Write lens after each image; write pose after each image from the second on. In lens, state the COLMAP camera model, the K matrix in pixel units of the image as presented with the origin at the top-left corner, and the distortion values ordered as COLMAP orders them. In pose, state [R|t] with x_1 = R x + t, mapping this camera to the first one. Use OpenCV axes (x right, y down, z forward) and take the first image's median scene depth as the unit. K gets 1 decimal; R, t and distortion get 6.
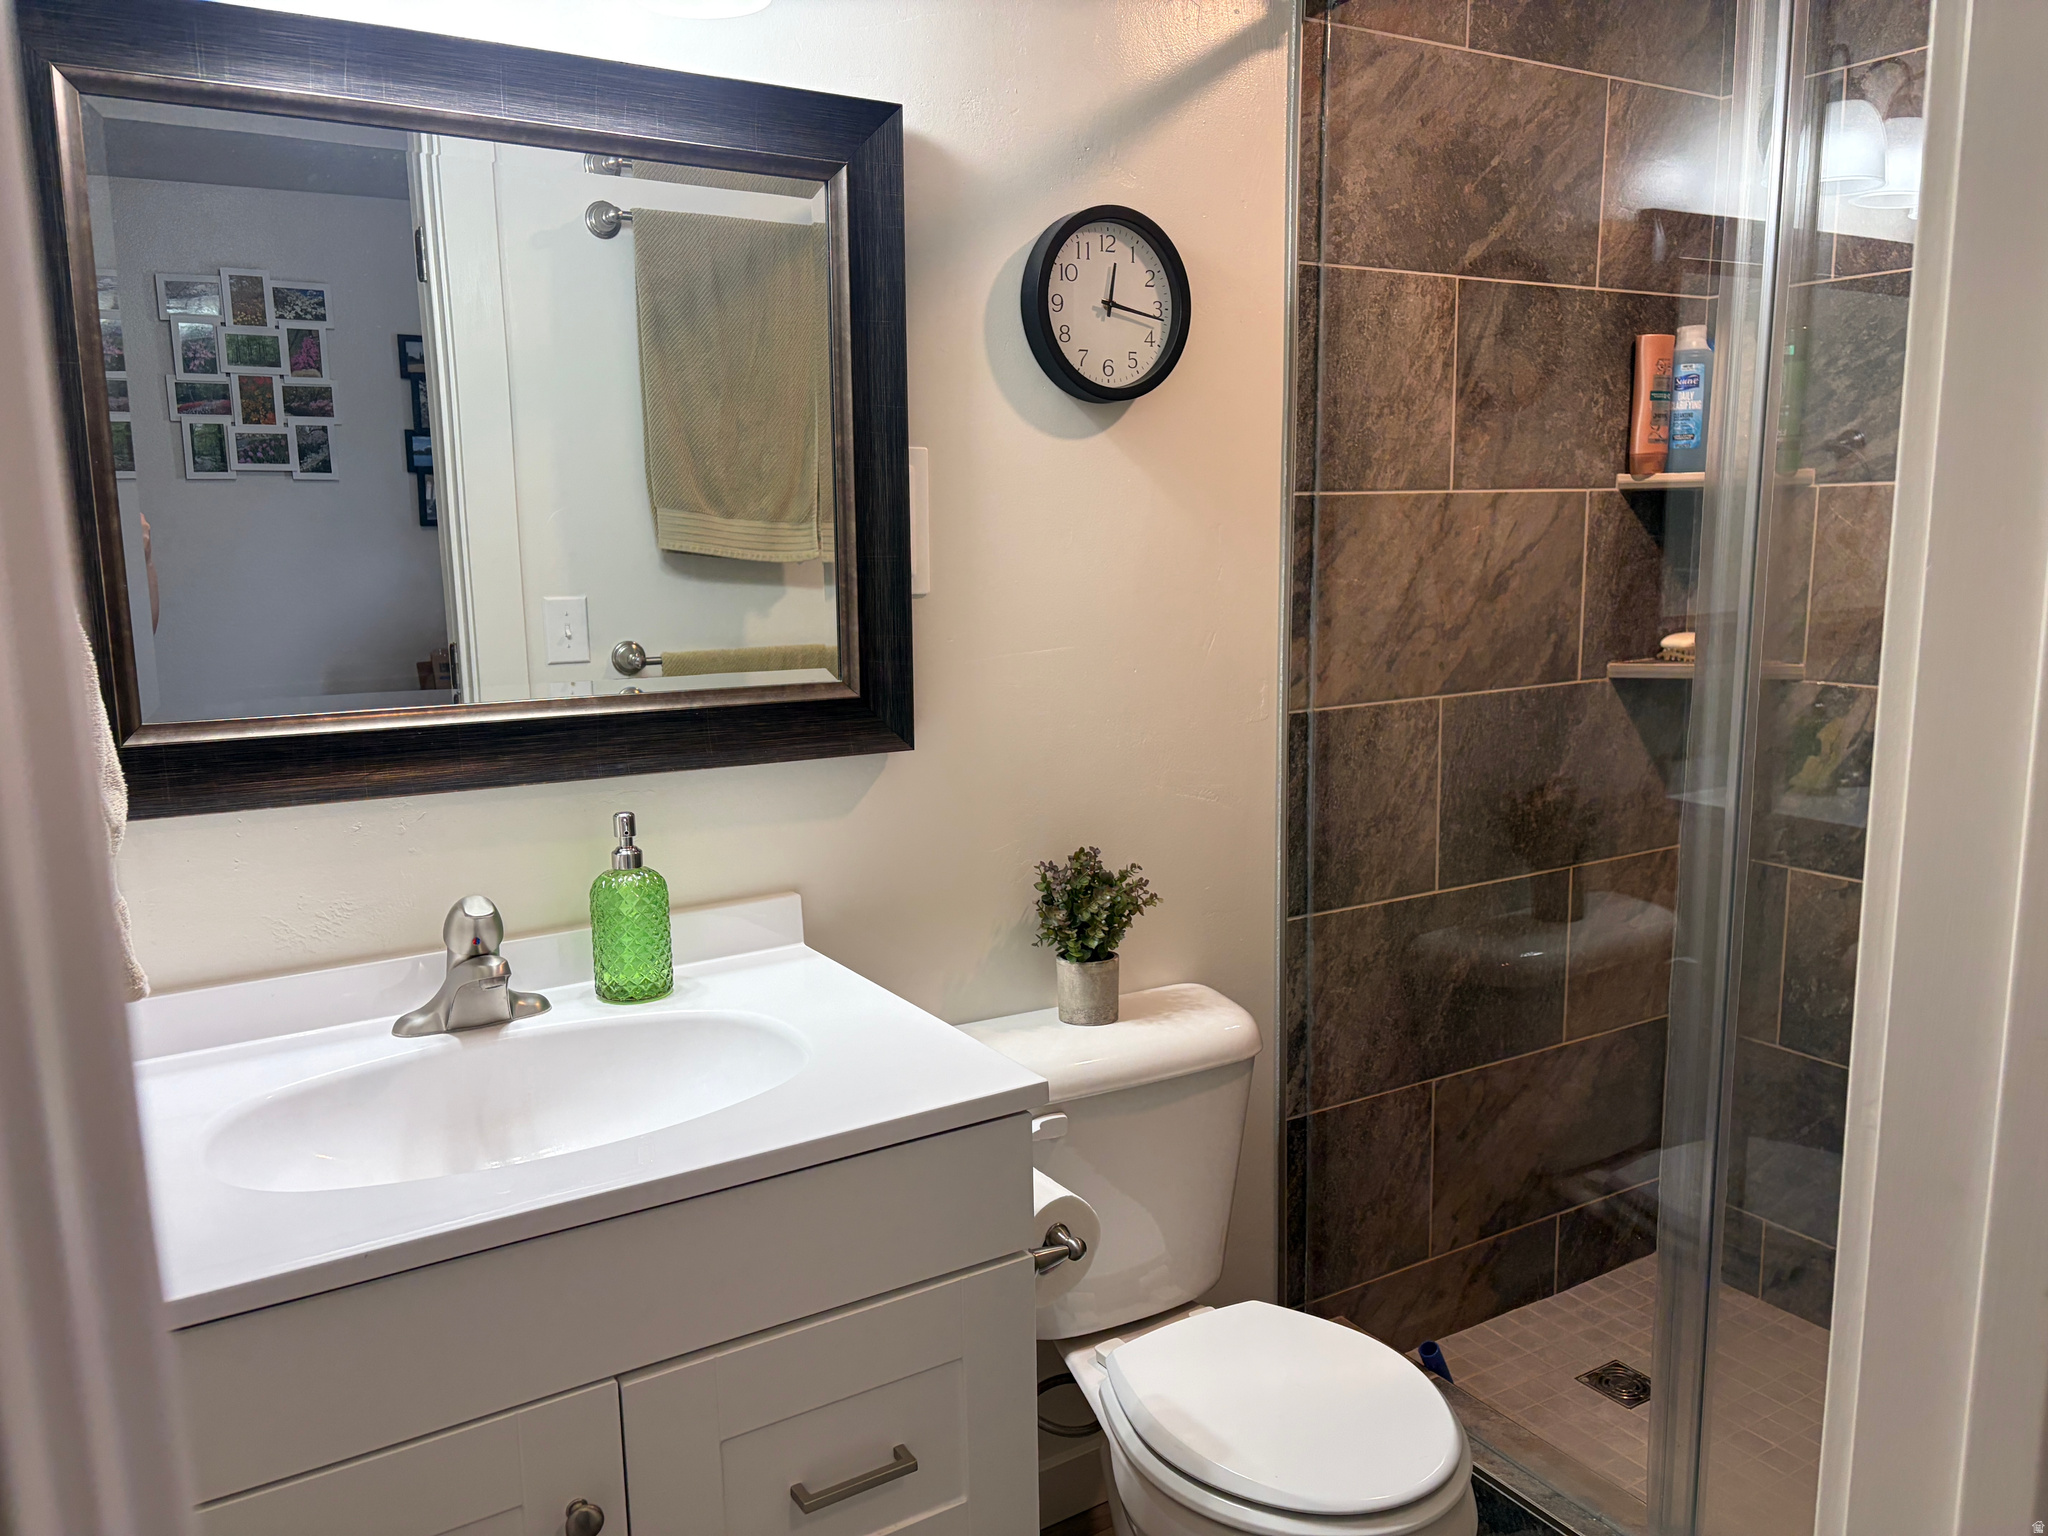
lens RADIAL K [[1536.5, 0, 1023.0], [0, 1536.5, 768.4], [0, 0, 1]] dist [0.026785, -0.007386]
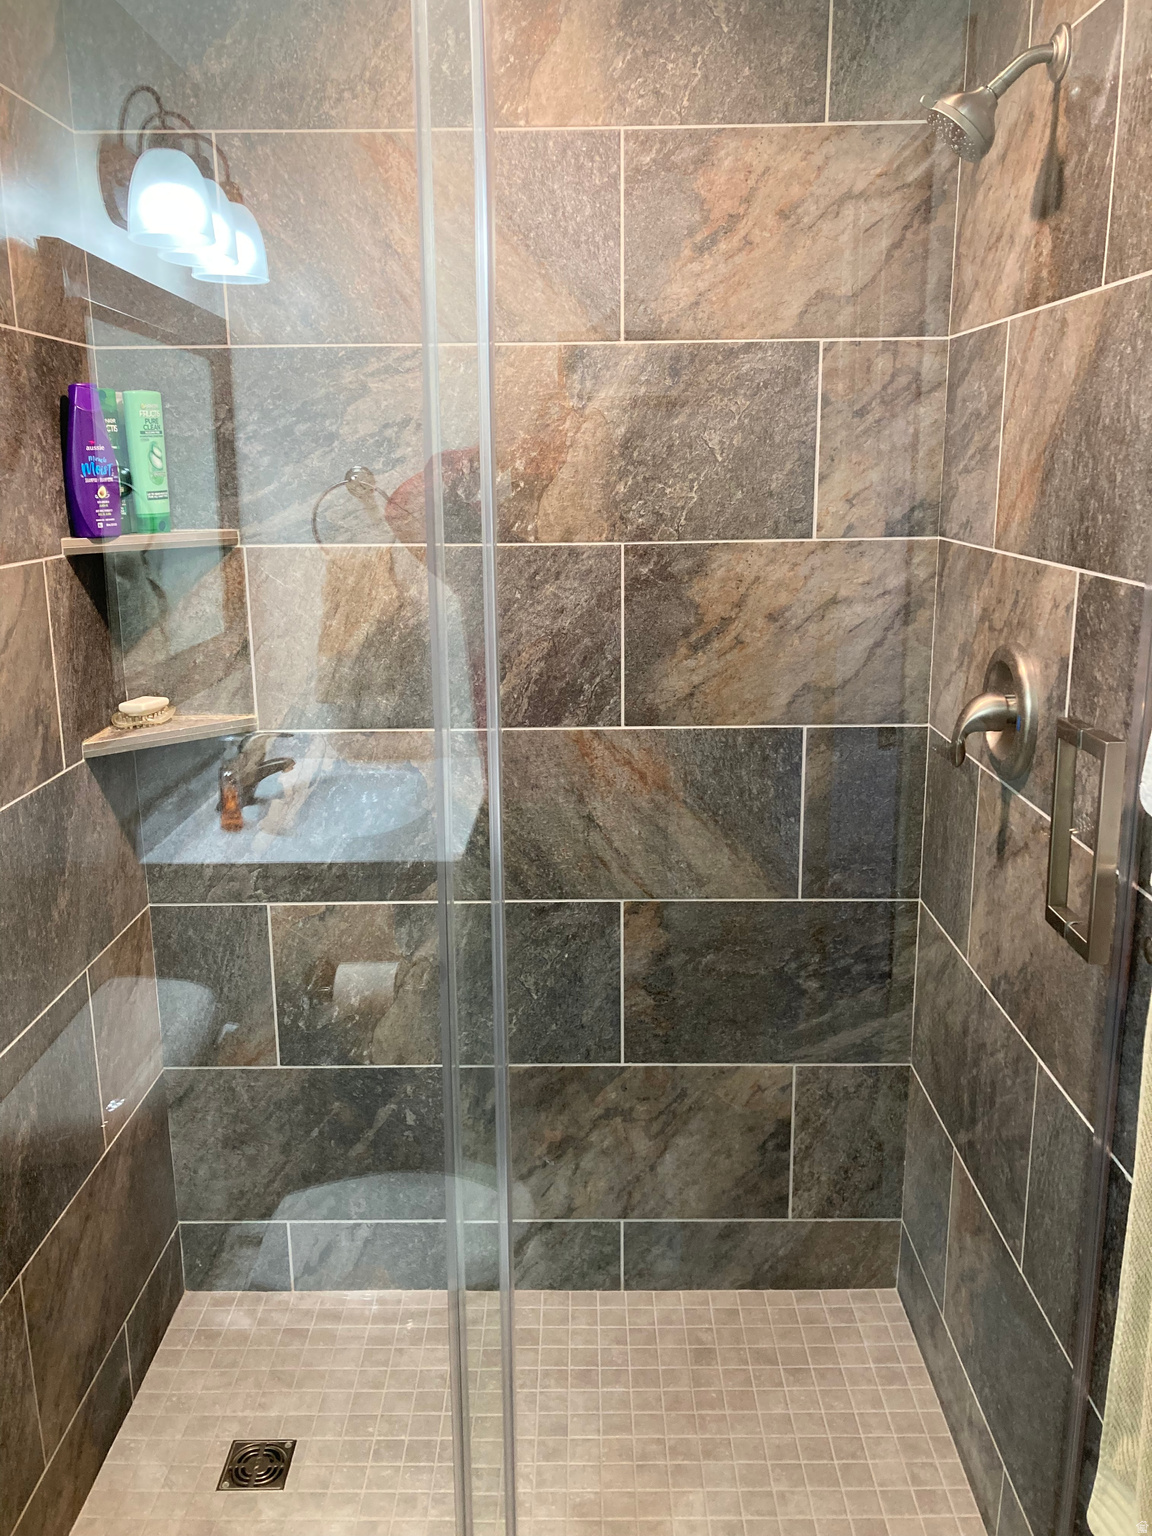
lens RADIAL K [[1250.1, 0, 576.6], [0, 1250.1, 753.8], [0, 0, 1]] dist [0.018652, -0.002574]
pose [[0.537615, -0.180233, 0.823703, -0.081177], [0.144898, 0.982104, 0.120320, -0.112465], [-0.830647, 0.054667, 0.554109, 0.351073]]
